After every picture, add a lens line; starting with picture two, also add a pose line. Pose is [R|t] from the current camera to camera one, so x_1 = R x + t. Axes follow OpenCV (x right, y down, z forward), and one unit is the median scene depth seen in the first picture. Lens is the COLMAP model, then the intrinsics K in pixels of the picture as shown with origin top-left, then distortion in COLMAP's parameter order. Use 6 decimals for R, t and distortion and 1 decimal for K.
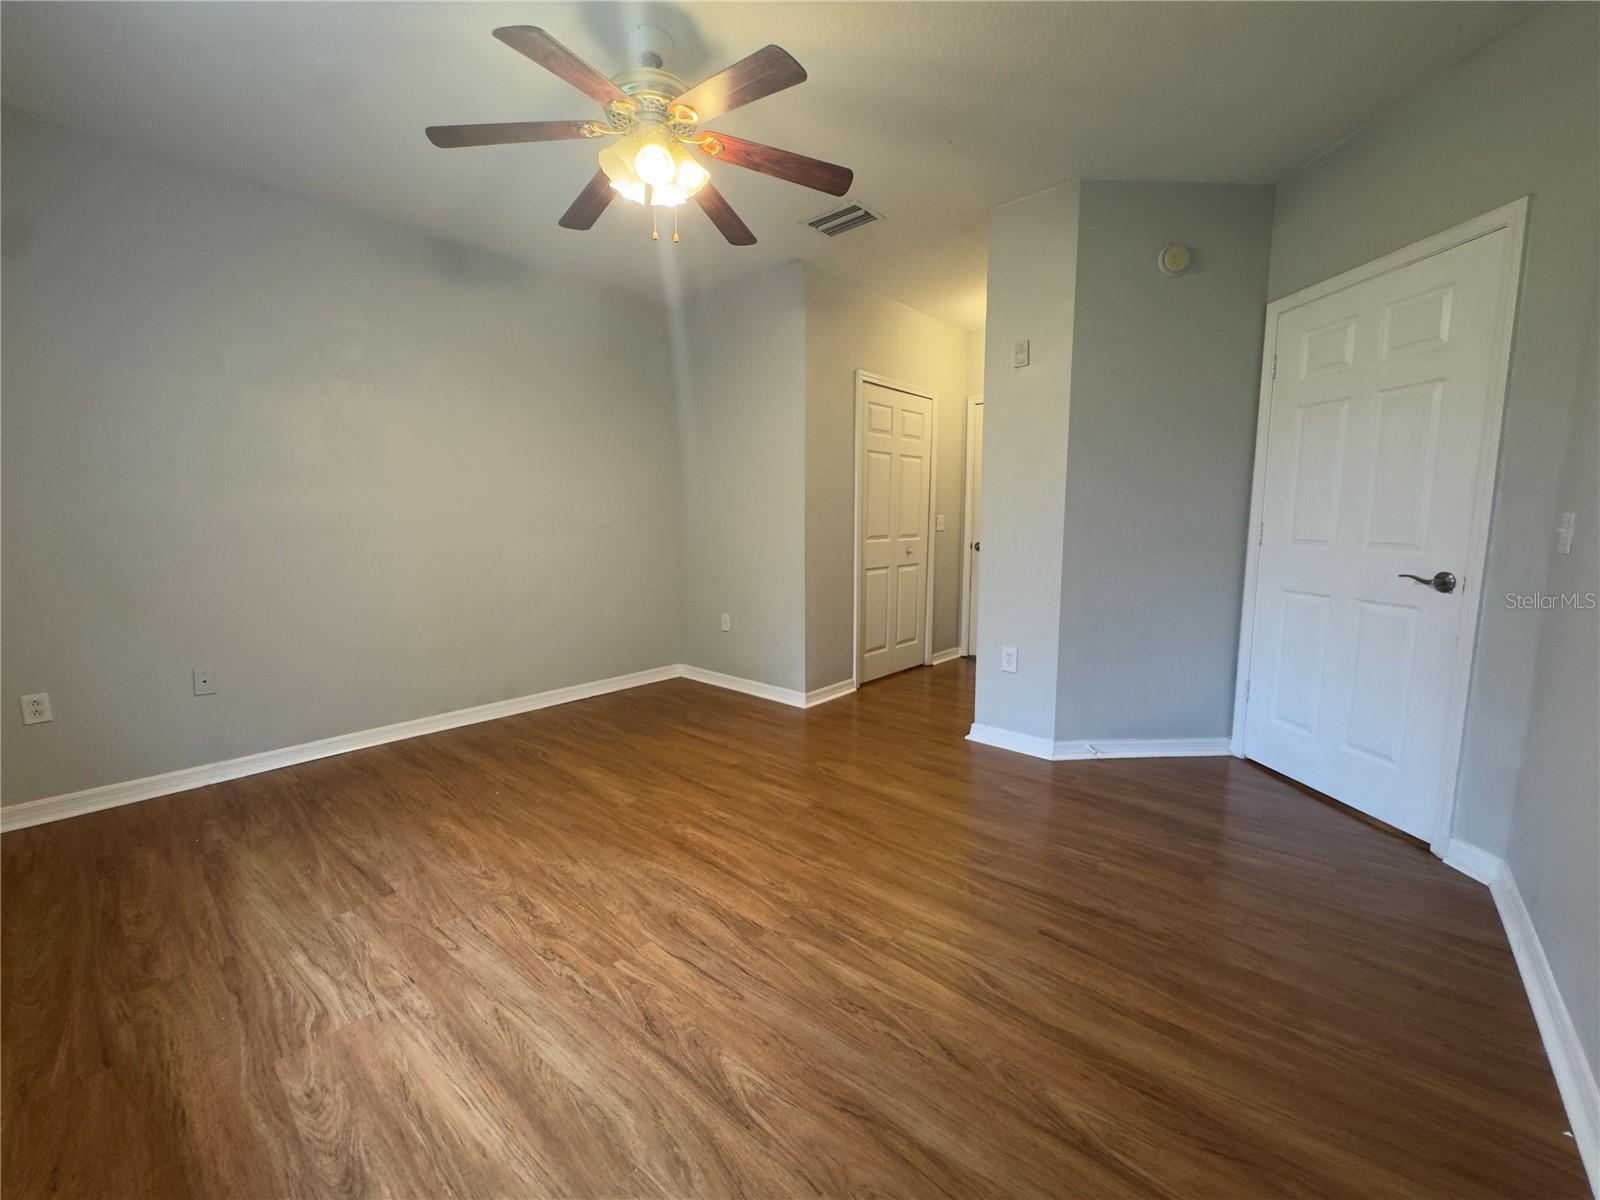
lens RADIAL K [[644.2, 0, 800.0], [0, 644.2, 600.0], [0, 0, 1]] dist [-0.005496, 0.003052]
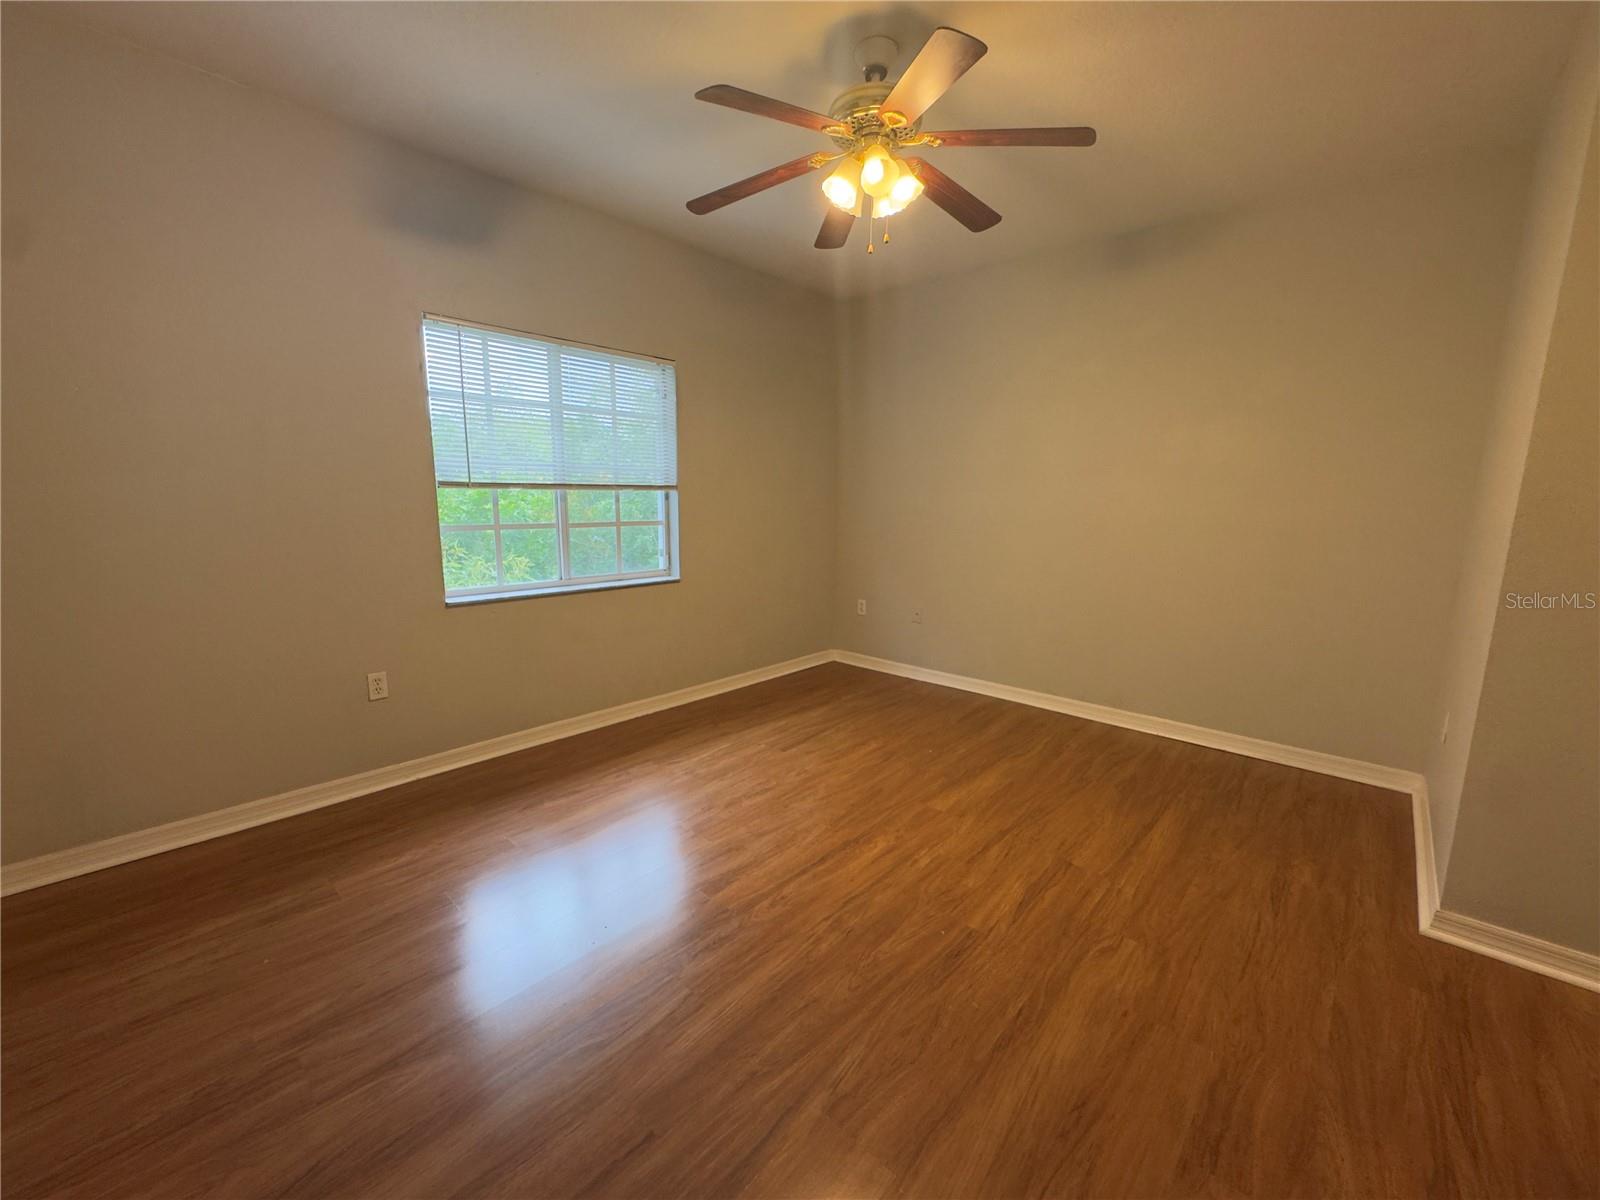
lens RADIAL K [[644.2, 0, 800.0], [0, 644.2, 600.0], [0, 0, 1]] dist [-0.005496, 0.003052]
pose [[-0.018943, 0.164653, -0.986170, 0.793145], [-0.132339, 0.977255, 0.165707, -0.164997], [0.991024, 0.133647, 0.003277, 0.879111]]
